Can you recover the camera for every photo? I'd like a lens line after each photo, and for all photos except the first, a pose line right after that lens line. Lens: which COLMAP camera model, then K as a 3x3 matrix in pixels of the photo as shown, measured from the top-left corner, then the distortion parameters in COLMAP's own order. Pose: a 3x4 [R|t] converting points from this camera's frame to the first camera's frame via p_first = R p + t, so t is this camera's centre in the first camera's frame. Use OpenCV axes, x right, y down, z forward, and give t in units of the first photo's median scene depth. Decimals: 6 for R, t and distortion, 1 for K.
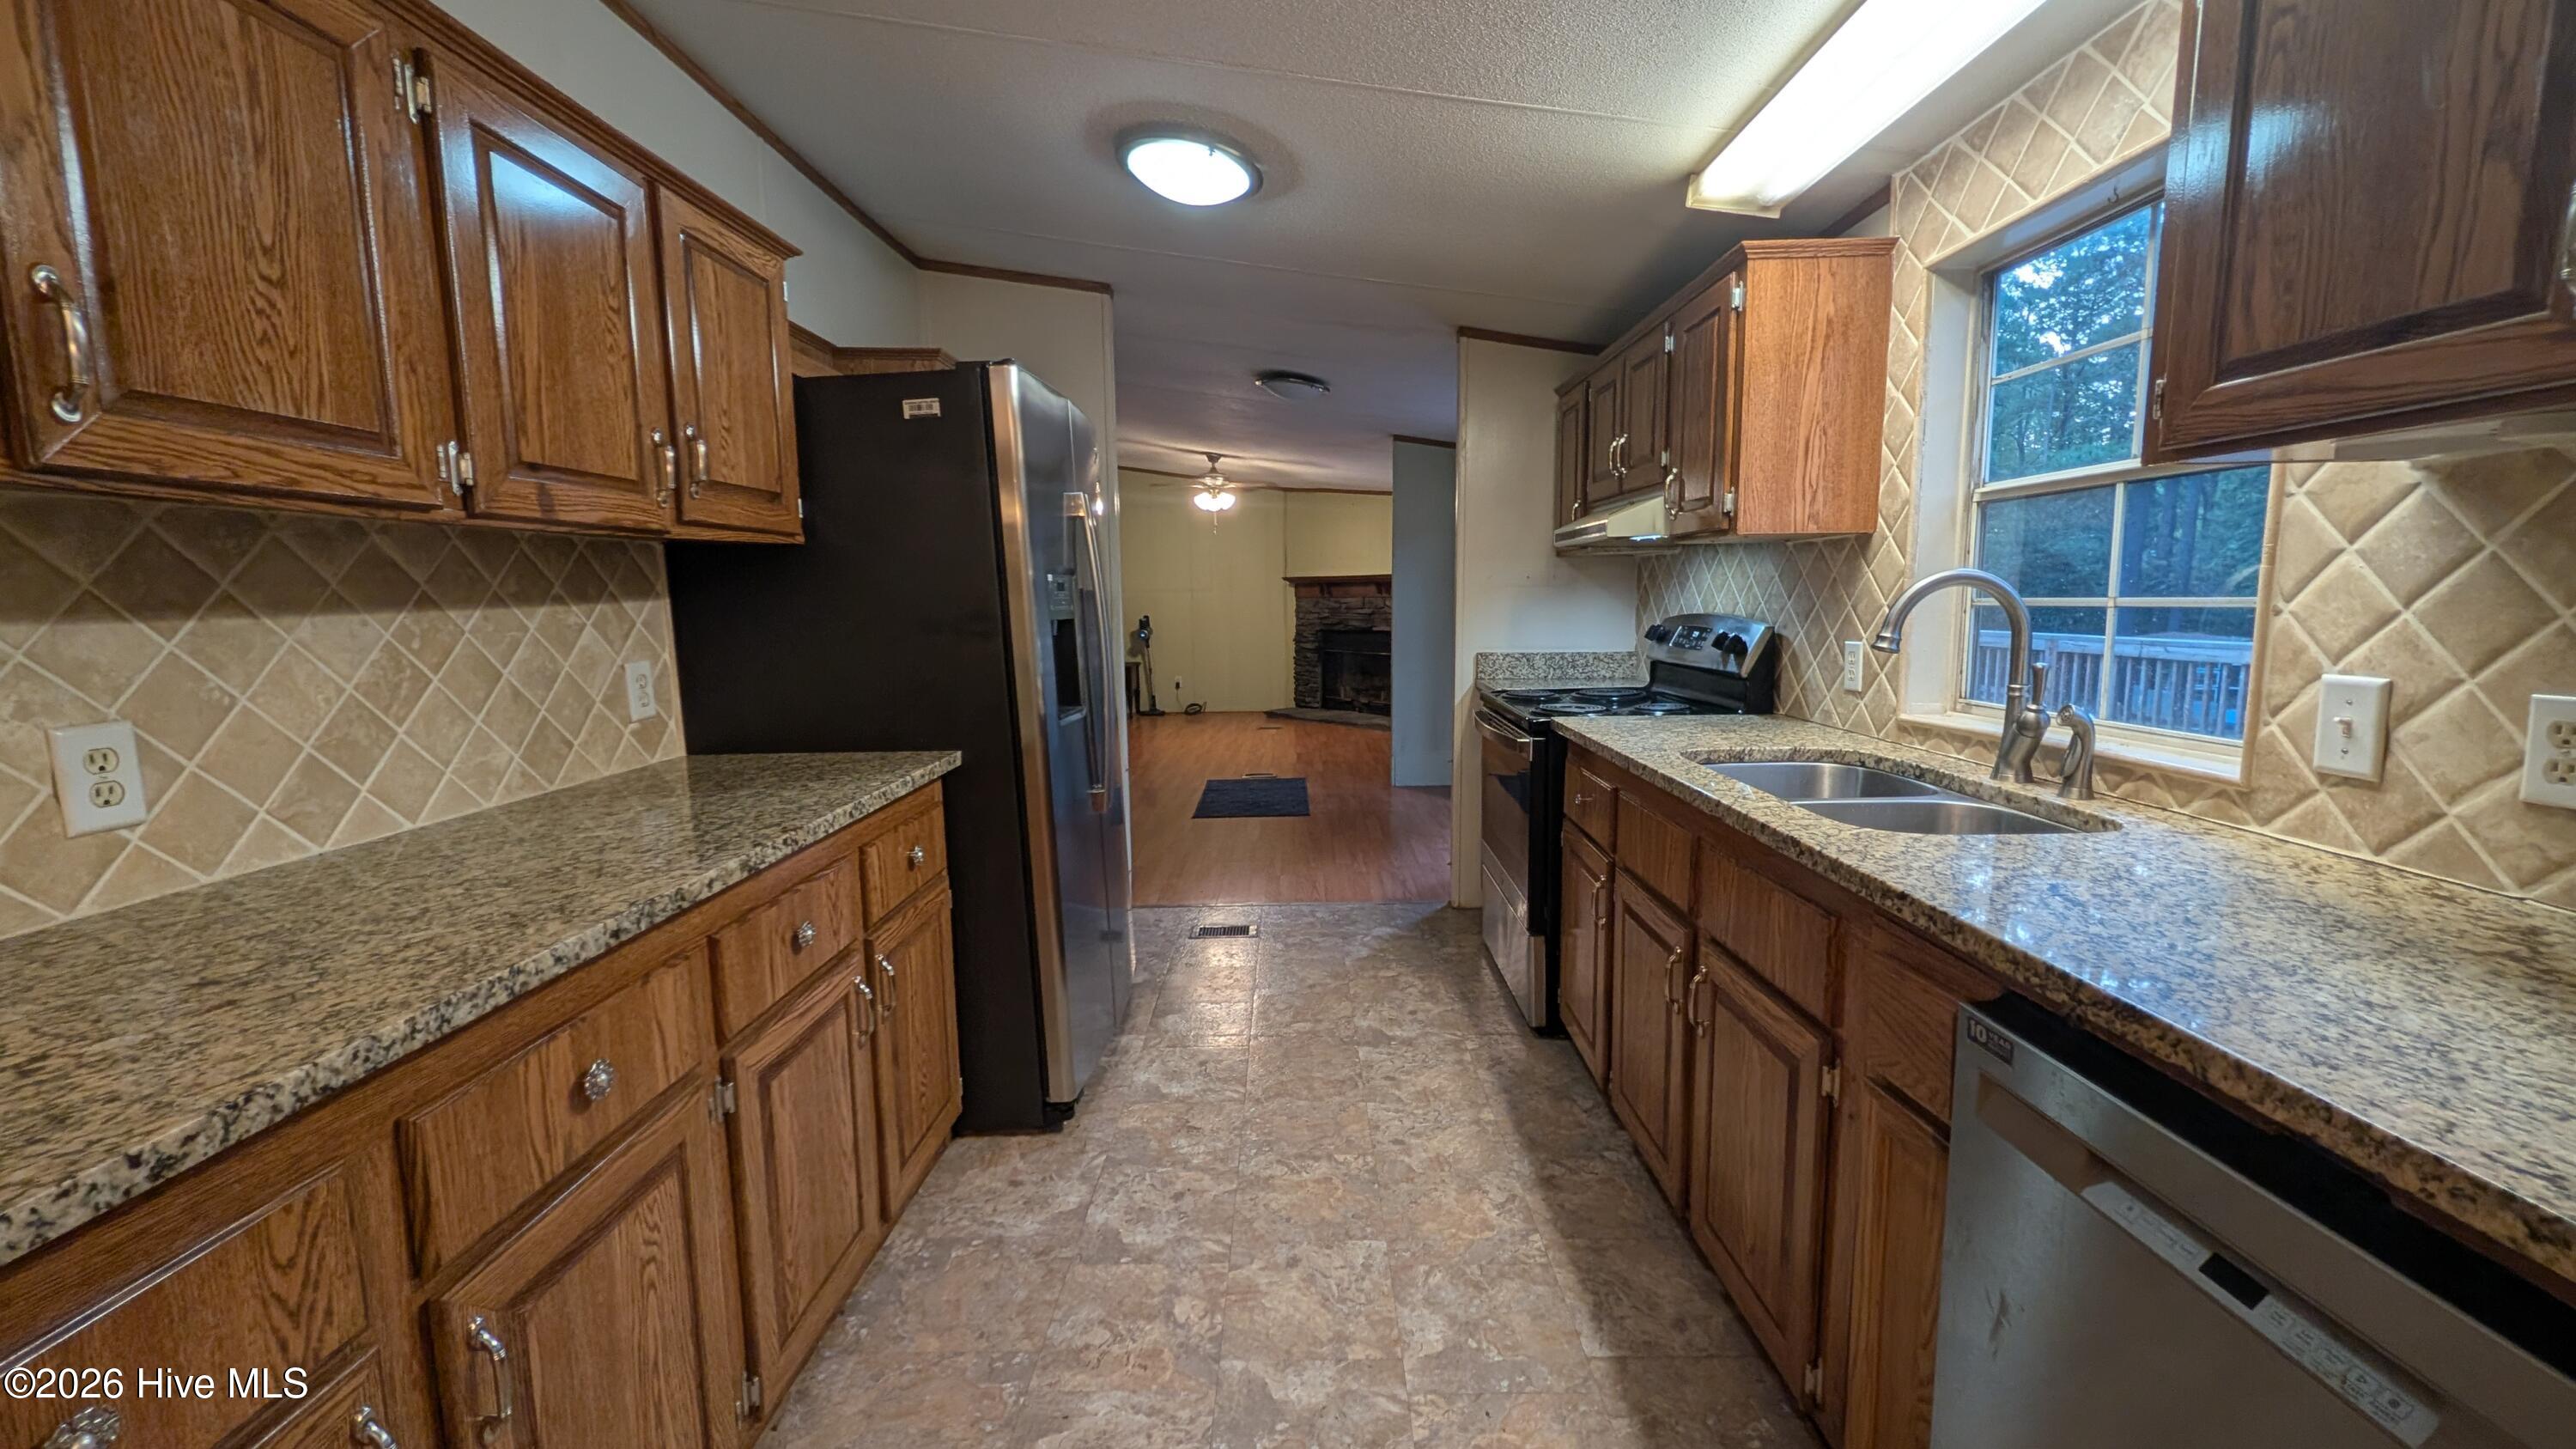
lens RADIAL K [[989.9, 0, 1292.6], [0, 989.9, 721.5], [0, 0, 1]] dist [0.000439, -0.000380]
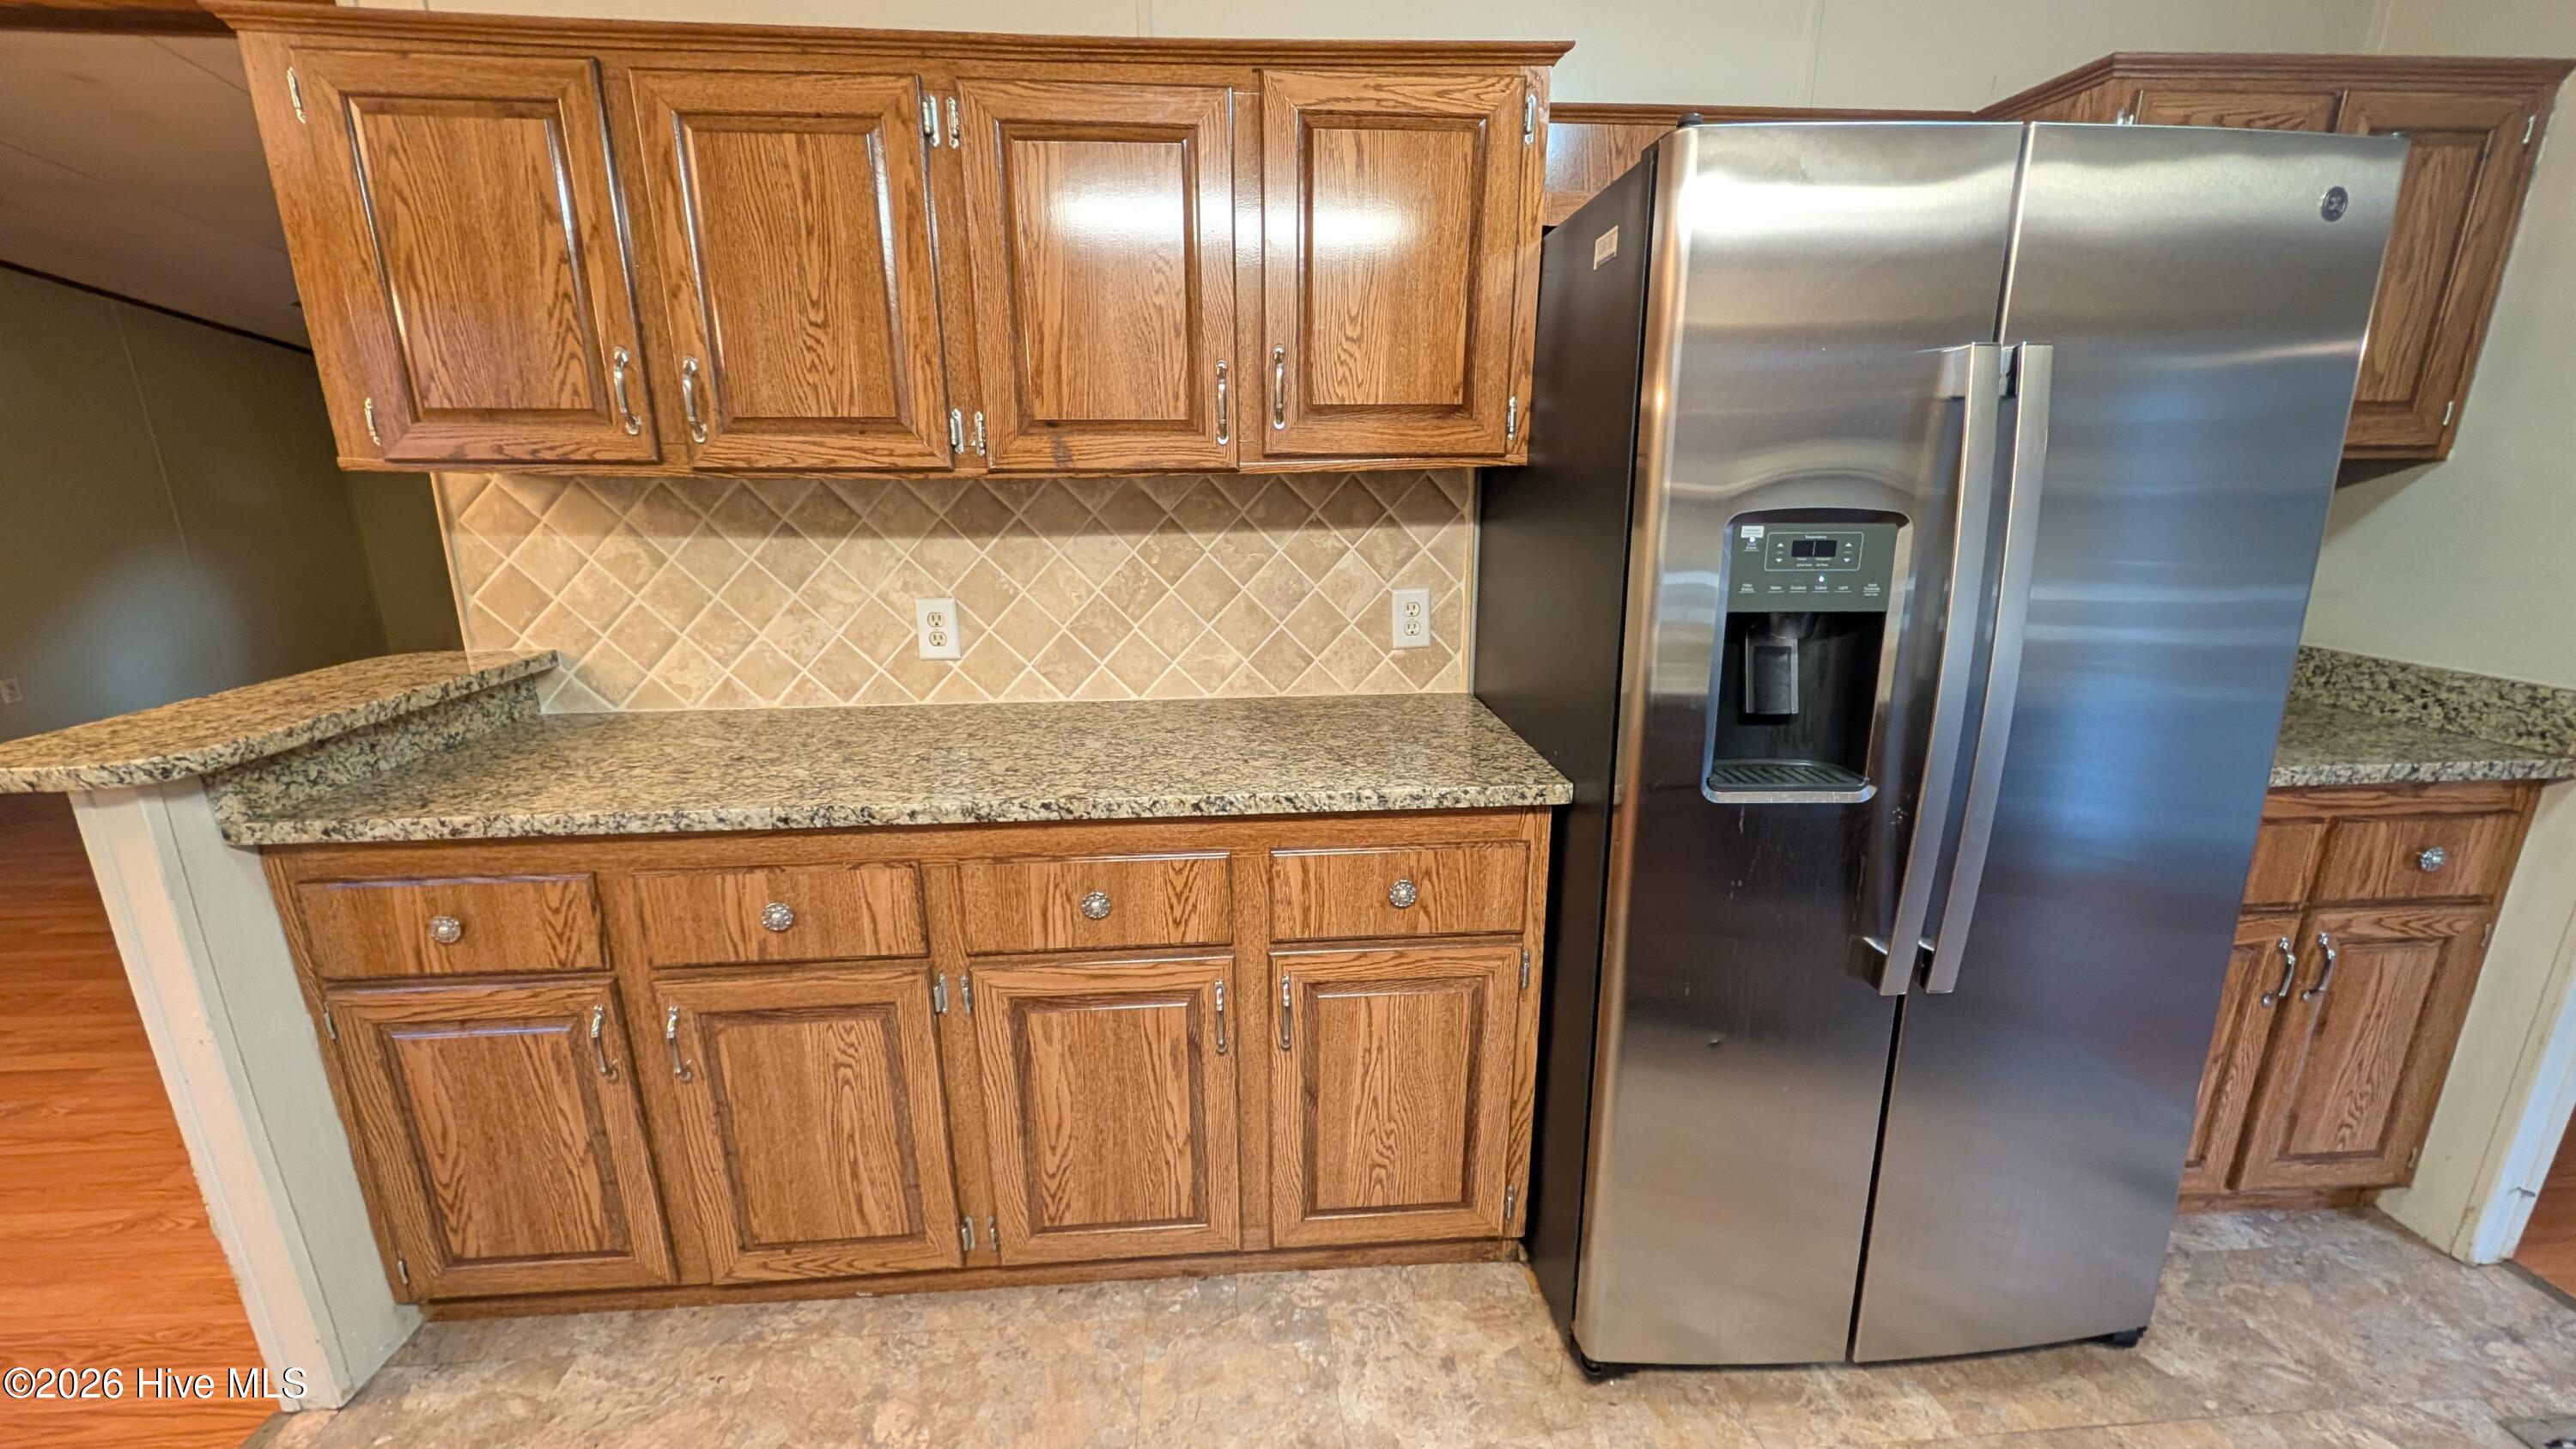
lens RADIAL K [[997.7, 0, 1288.0], [0, 997.7, 724.5], [0, 0, 1]] dist [0.000954, -0.000034]
pose [[0.079811, 0.268170, -0.960060, 0.489673], [-0.126334, 0.958087, 0.257117, -0.270218], [0.988772, 0.100768, 0.110345, 1.251316]]
